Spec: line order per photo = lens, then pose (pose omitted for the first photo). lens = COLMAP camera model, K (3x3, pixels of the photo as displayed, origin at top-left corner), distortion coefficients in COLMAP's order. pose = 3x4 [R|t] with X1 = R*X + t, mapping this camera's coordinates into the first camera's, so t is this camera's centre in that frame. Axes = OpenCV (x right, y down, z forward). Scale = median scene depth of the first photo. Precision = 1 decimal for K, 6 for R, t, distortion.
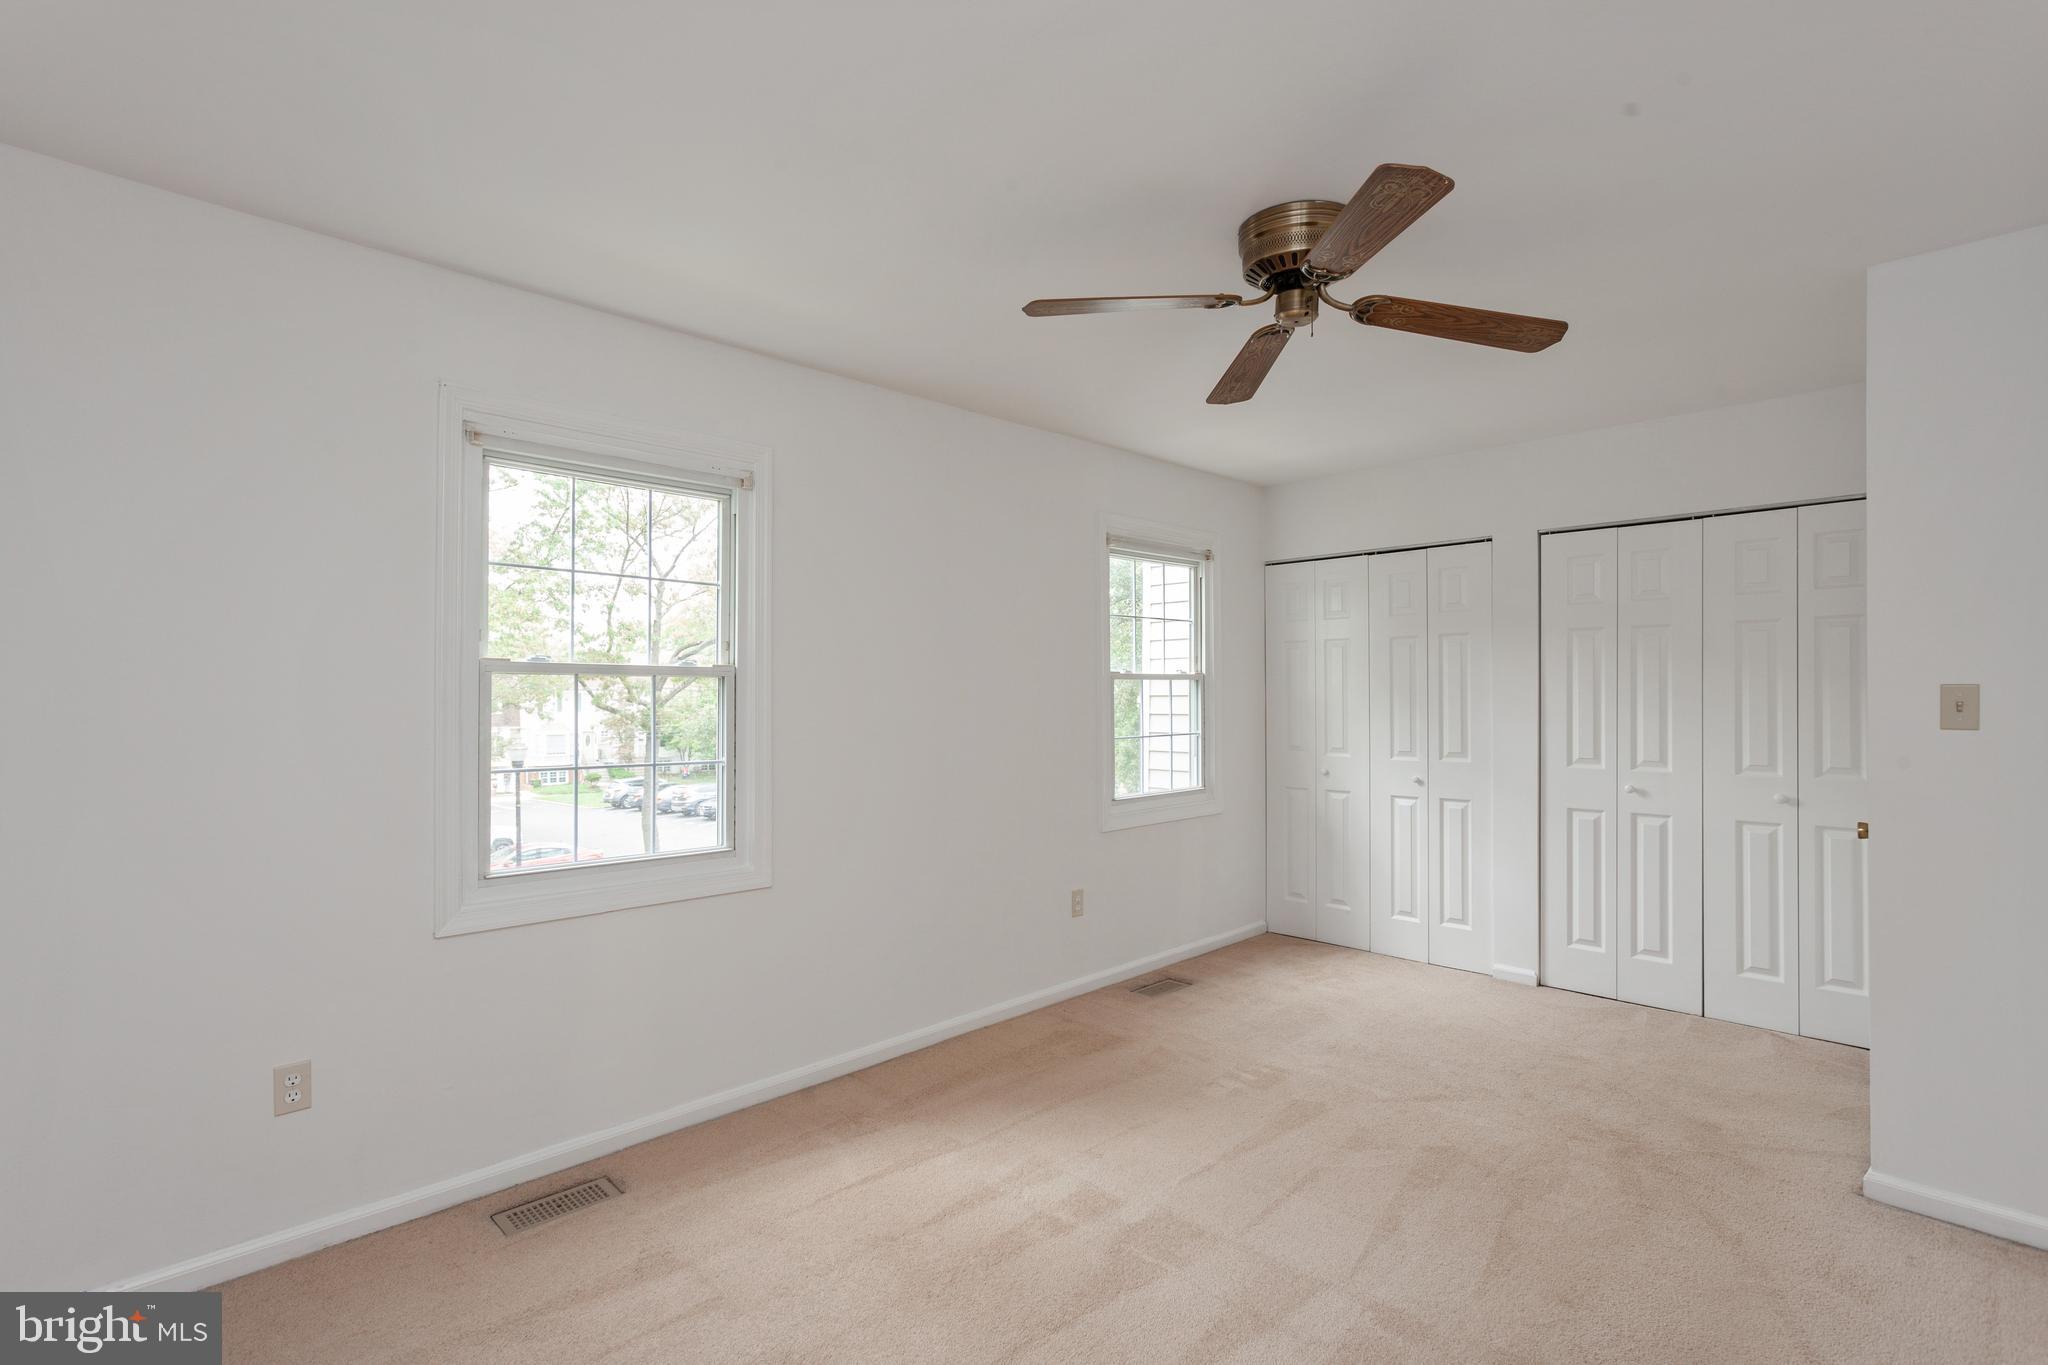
lens RADIAL K [[974.2, 0, 1026.6], [0, 974.2, 685.2], [0, 0, 1]] dist [0.003160, -0.001210]
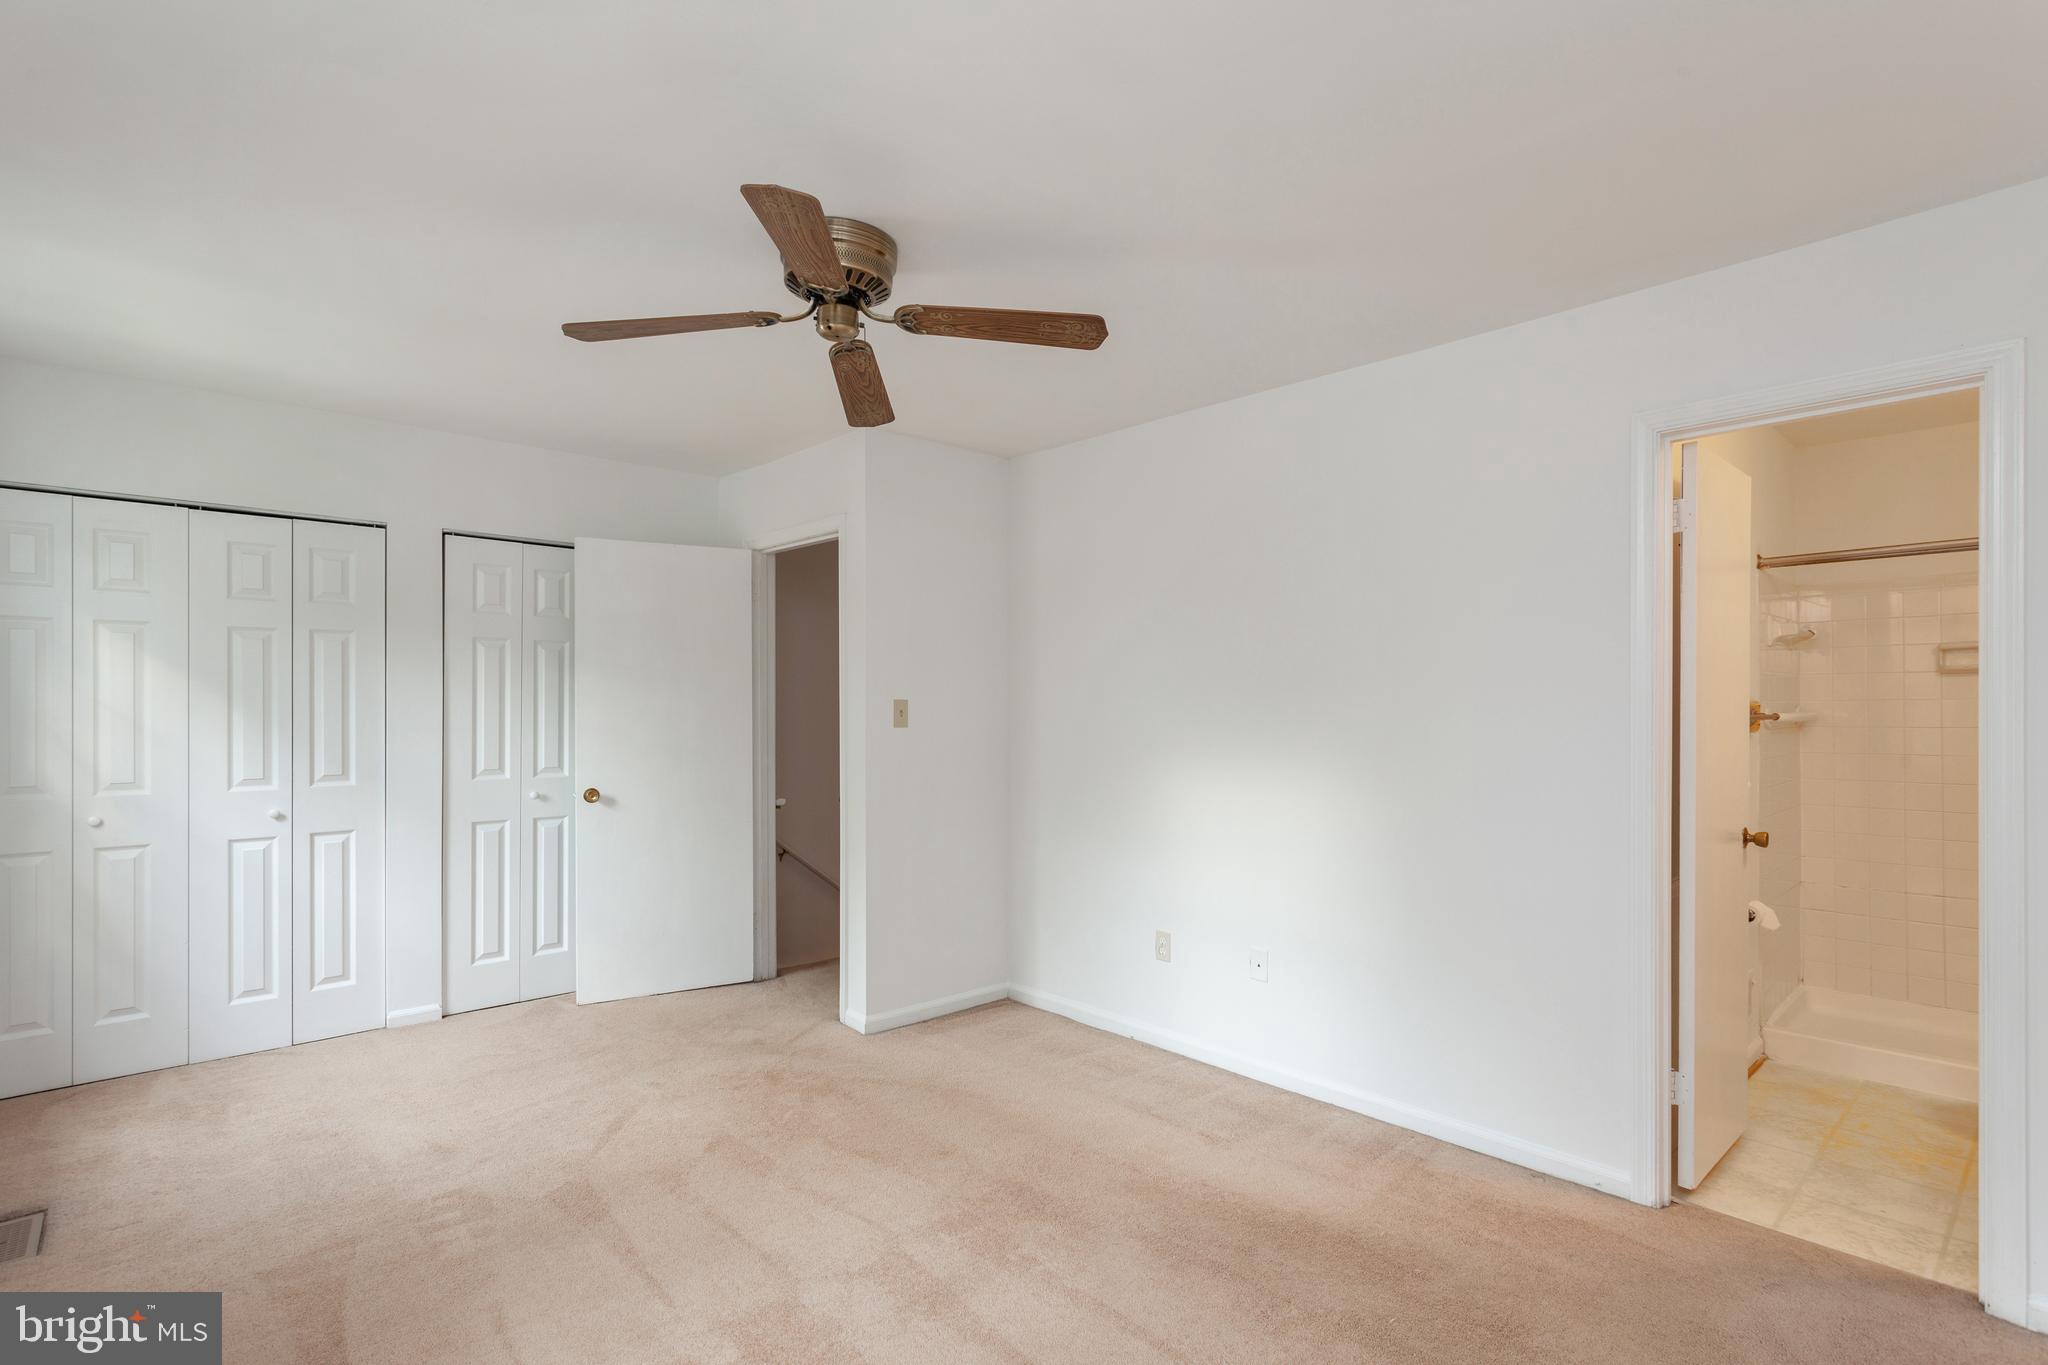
lens RADIAL K [[974.2, 0, 1029.2], [0, 974.2, 701.1], [0, 0, 1]] dist [0.003160, -0.001210]
pose [[0.031707, 0.007726, 0.999467, -0.332844], [-0.011574, 0.999906, -0.007362, 0.005403], [-0.999430, -0.011334, 0.031793, 0.353129]]
